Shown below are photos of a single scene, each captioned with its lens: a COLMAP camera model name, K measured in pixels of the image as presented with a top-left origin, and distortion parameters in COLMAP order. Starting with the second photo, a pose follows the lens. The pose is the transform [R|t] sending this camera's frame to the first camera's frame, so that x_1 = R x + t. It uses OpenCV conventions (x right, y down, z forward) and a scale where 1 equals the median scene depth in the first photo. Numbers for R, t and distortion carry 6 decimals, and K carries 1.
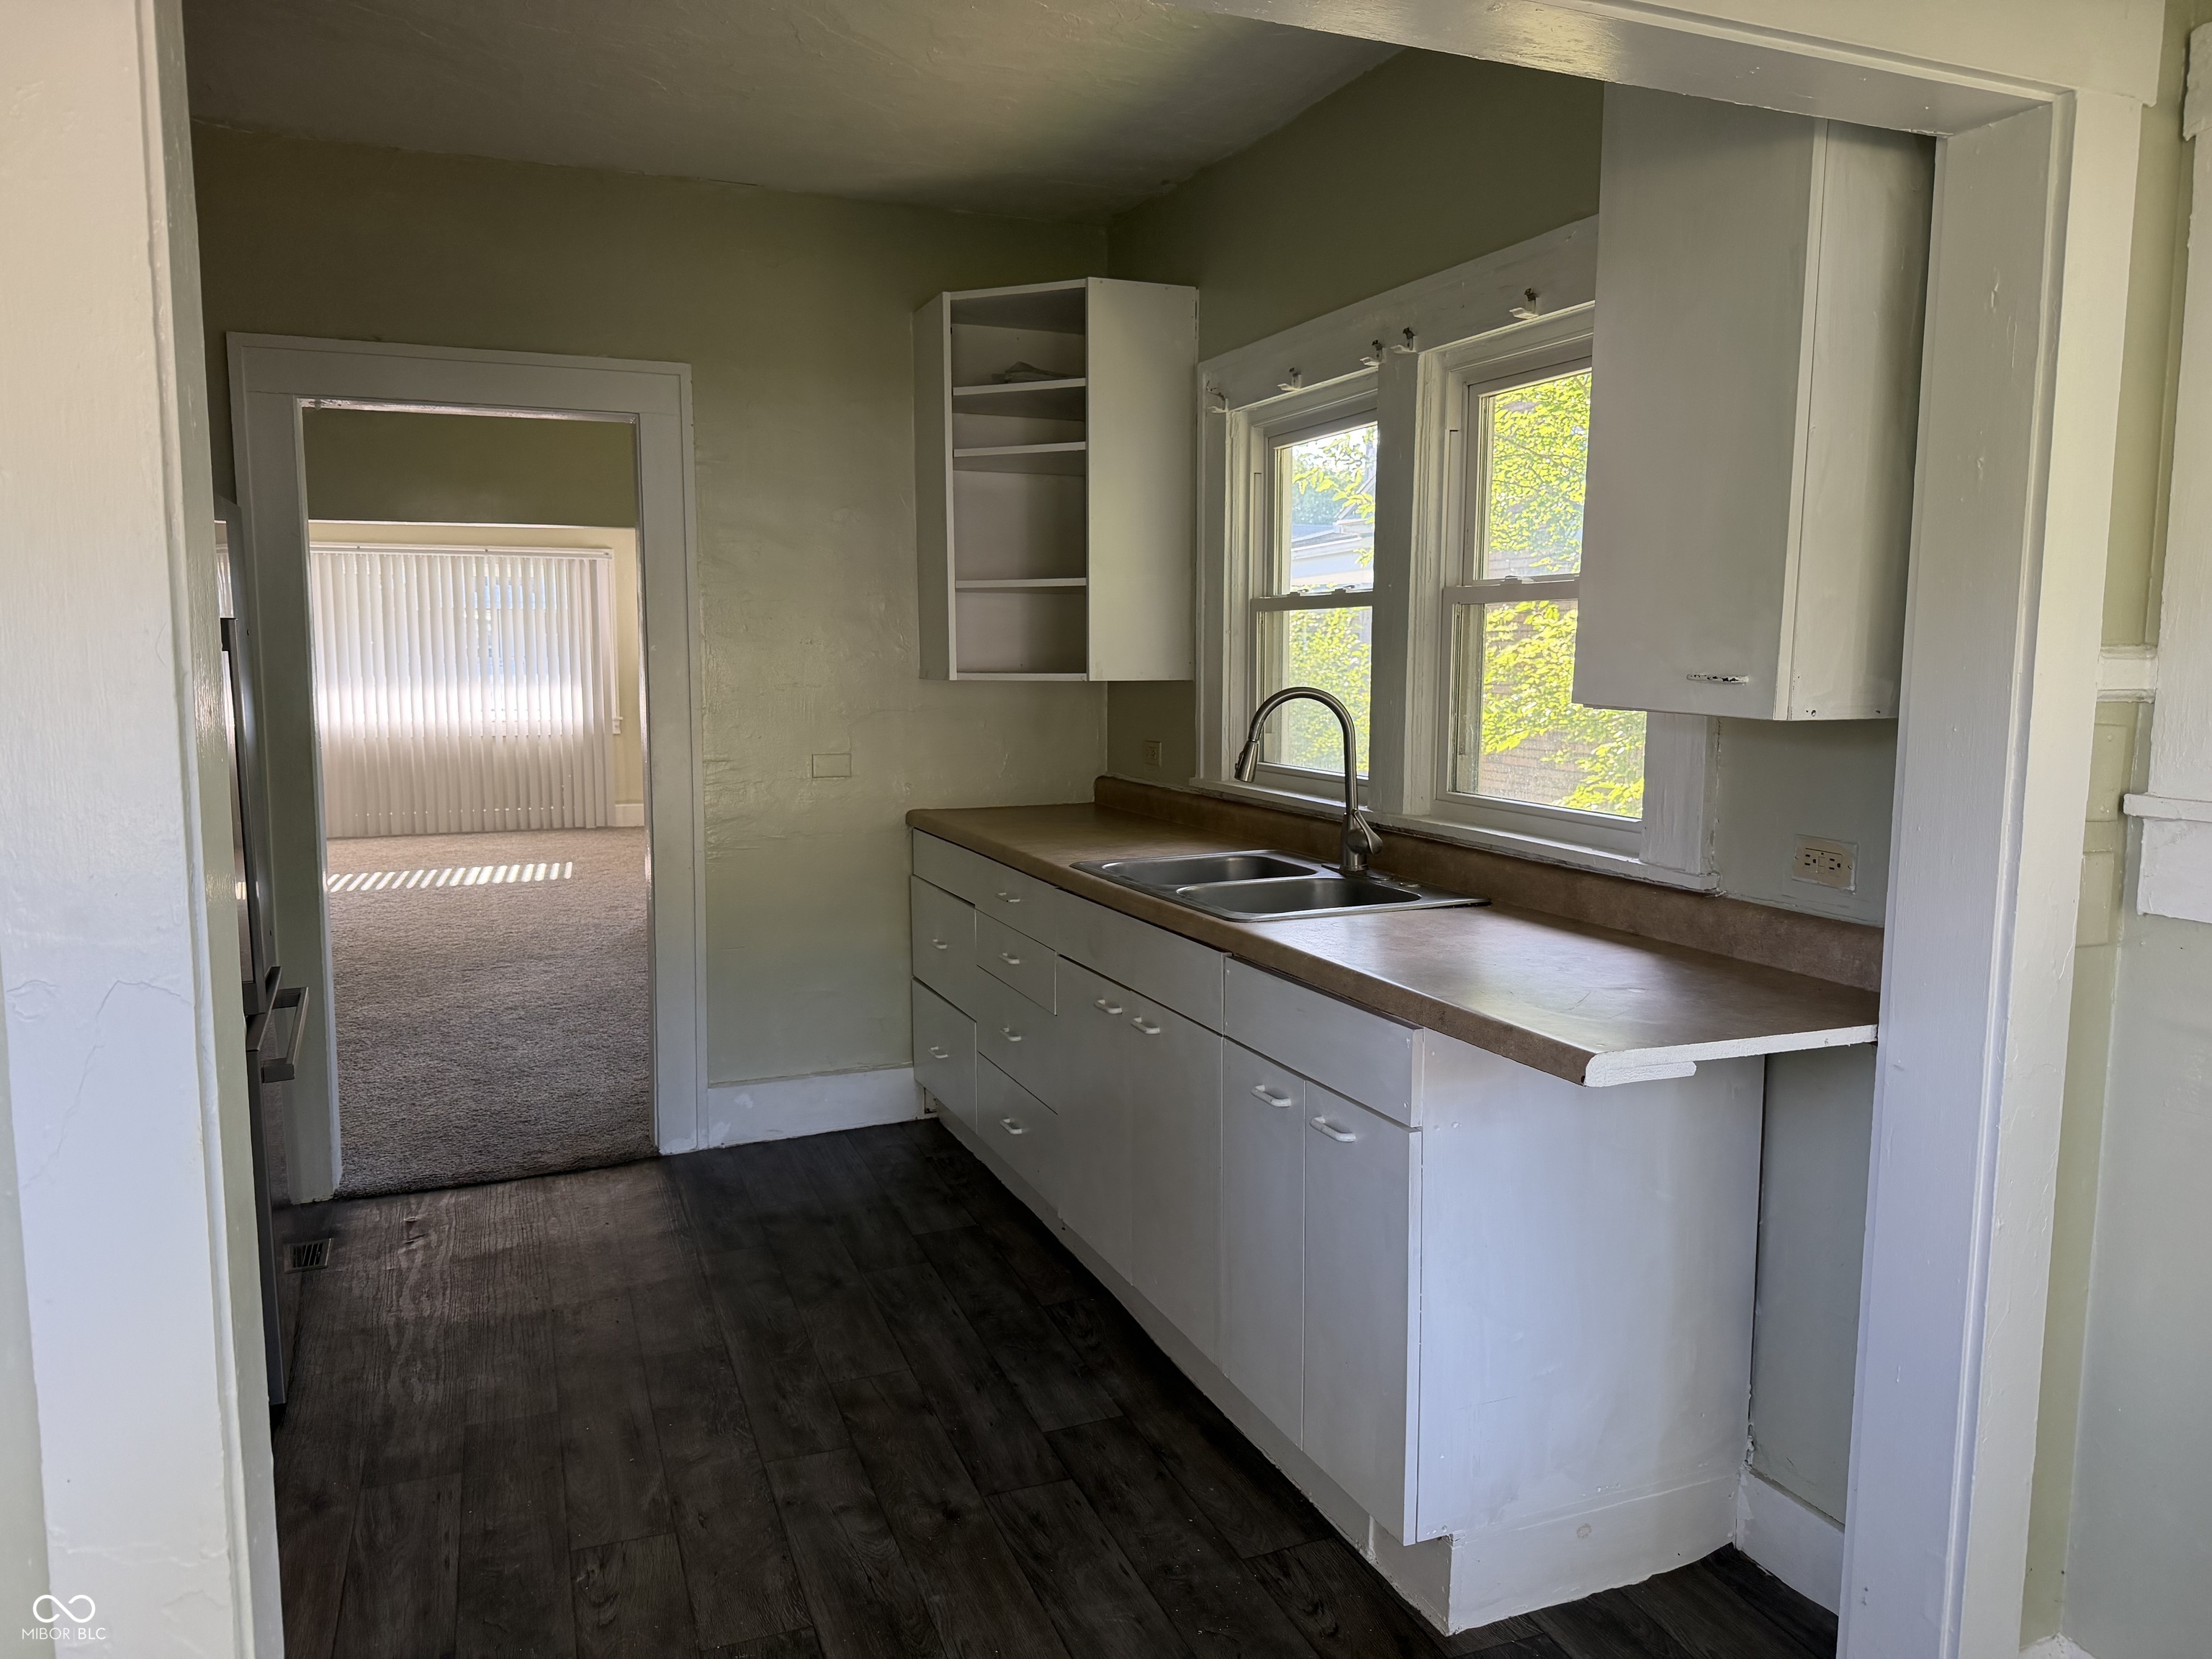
lens RADIAL K [[1546.7, 0, 1122.6], [0, 1546.7, 788.0], [0, 0, 1]] dist [0.080272, -0.080999]
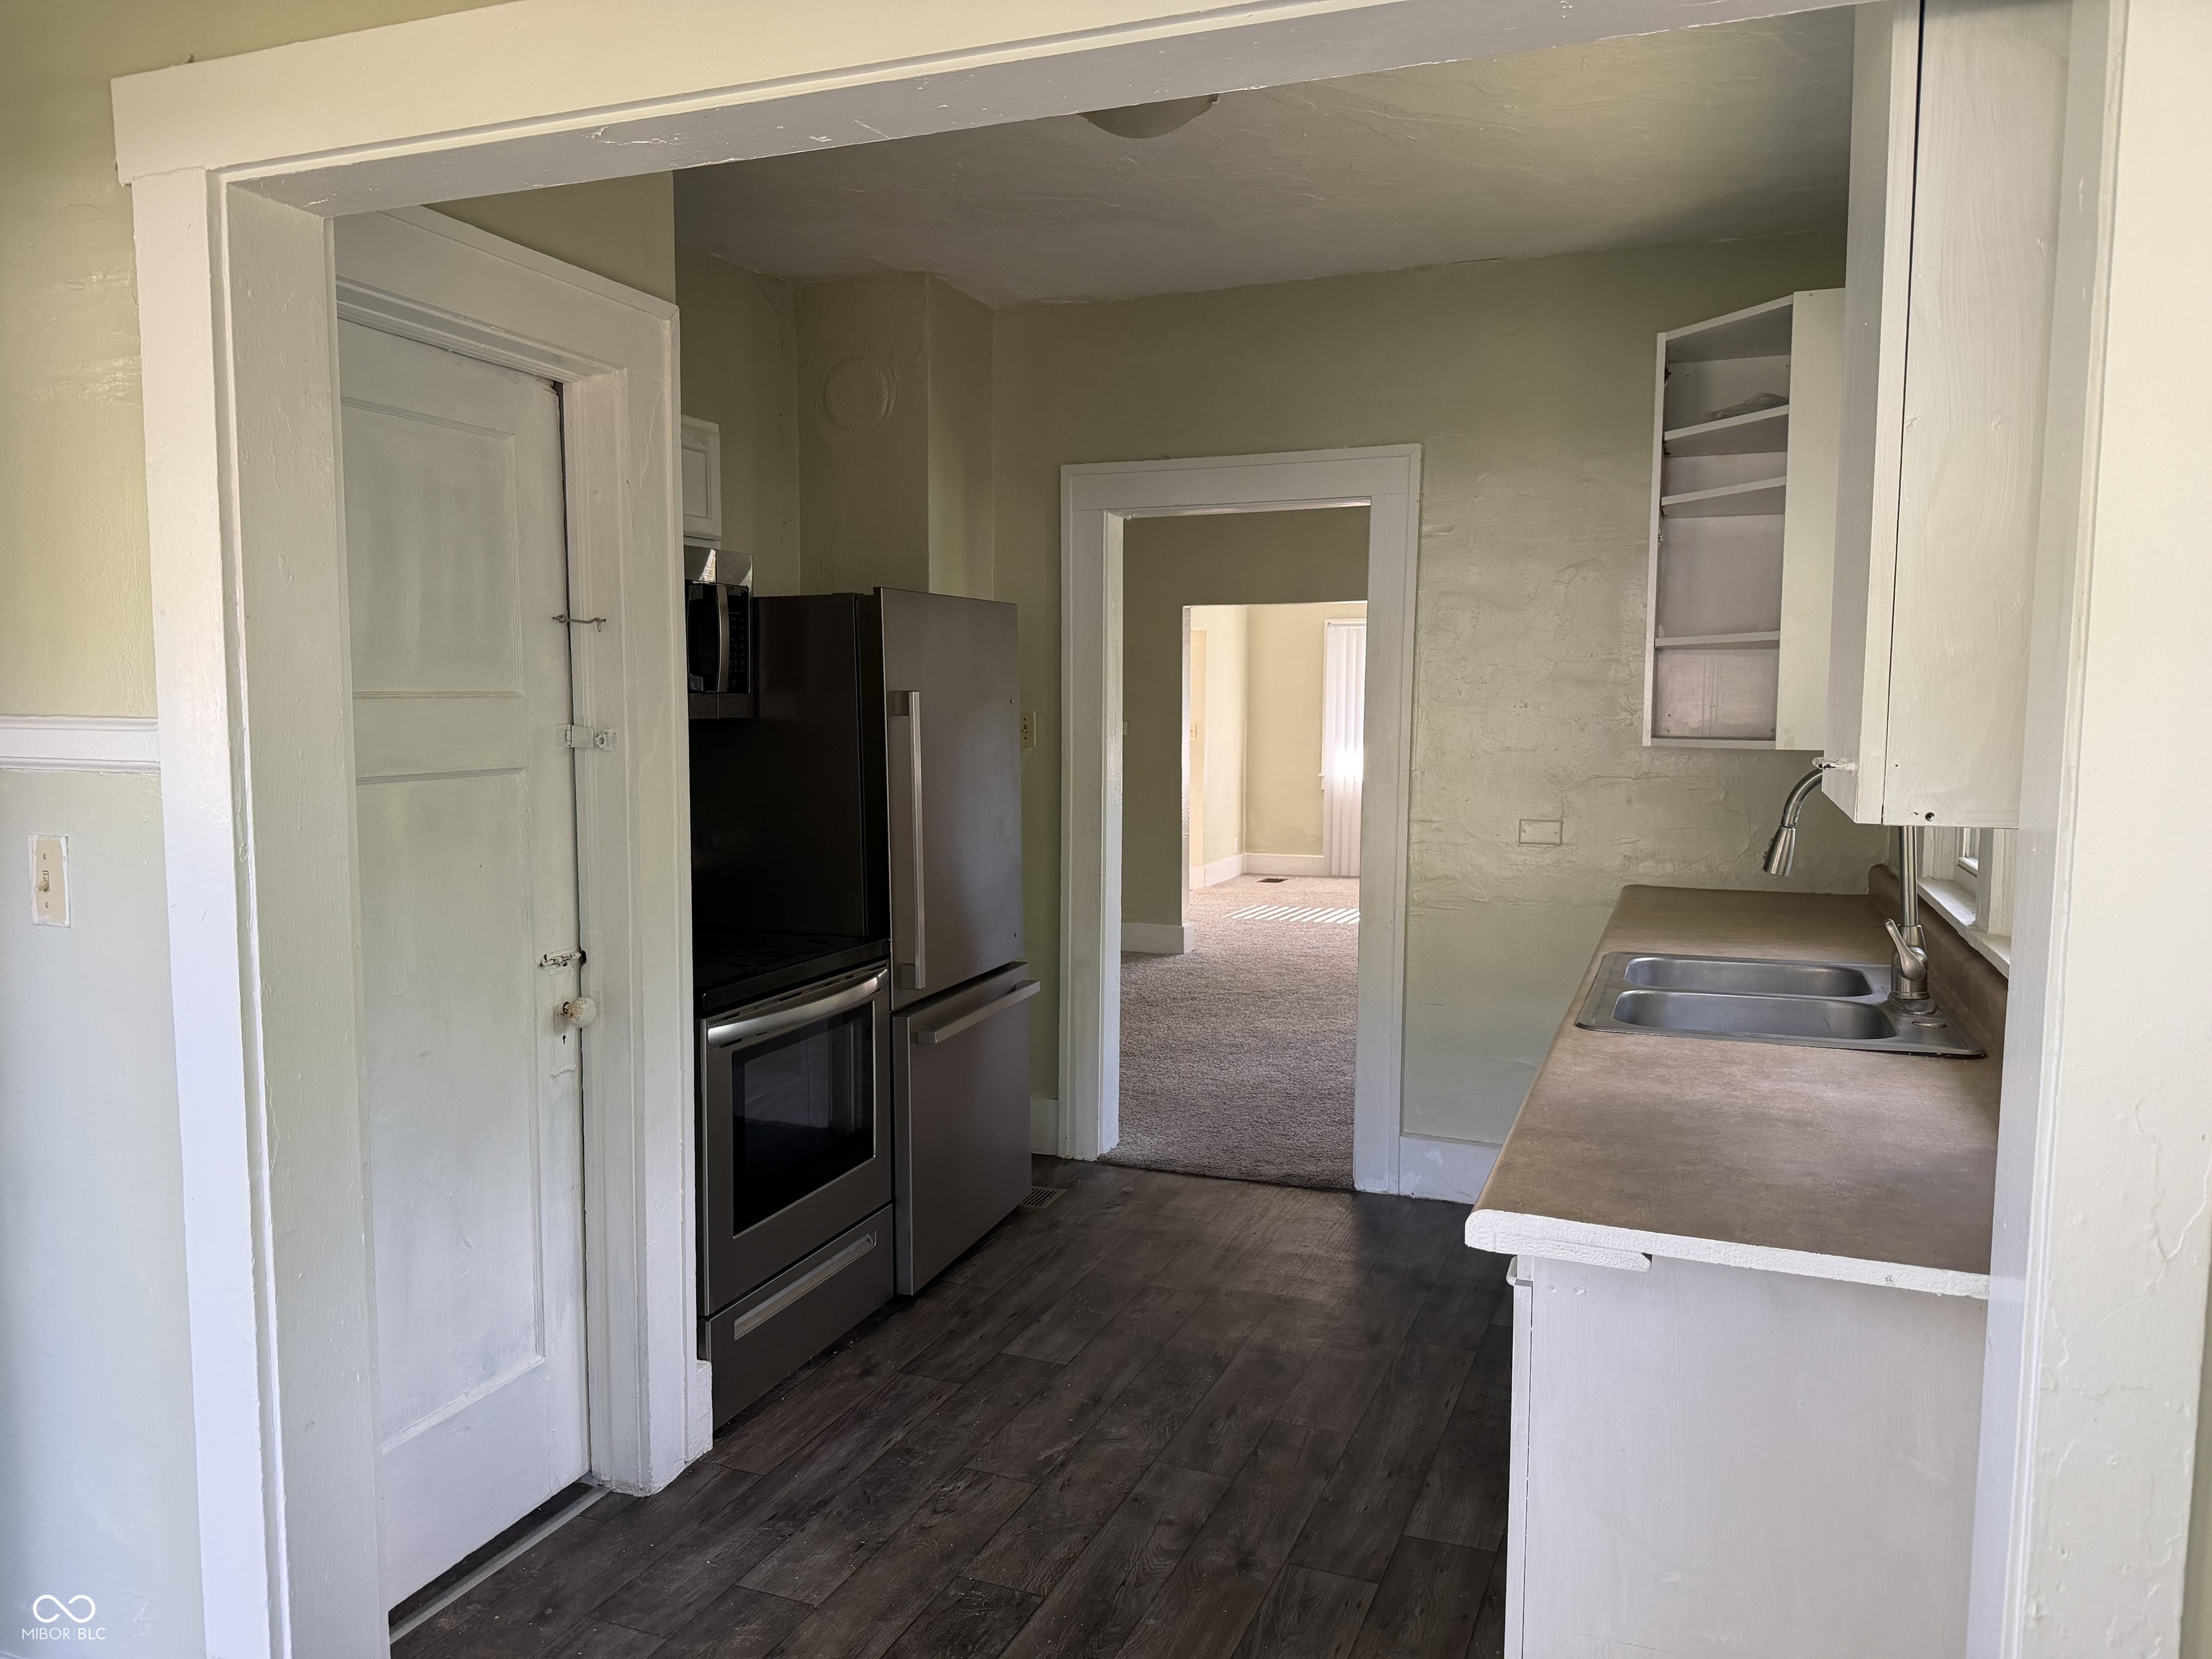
lens RADIAL K [[1546.7, 0, 1121.2], [0, 1546.7, 808.9], [0, 0, 1]] dist [0.080272, -0.080999]
pose [[0.738580, 0.048786, -0.672398, 0.392358], [-0.066523, 0.997785, -0.000677, -0.015960], [0.670875, 0.045230, 0.740190, 0.136758]]
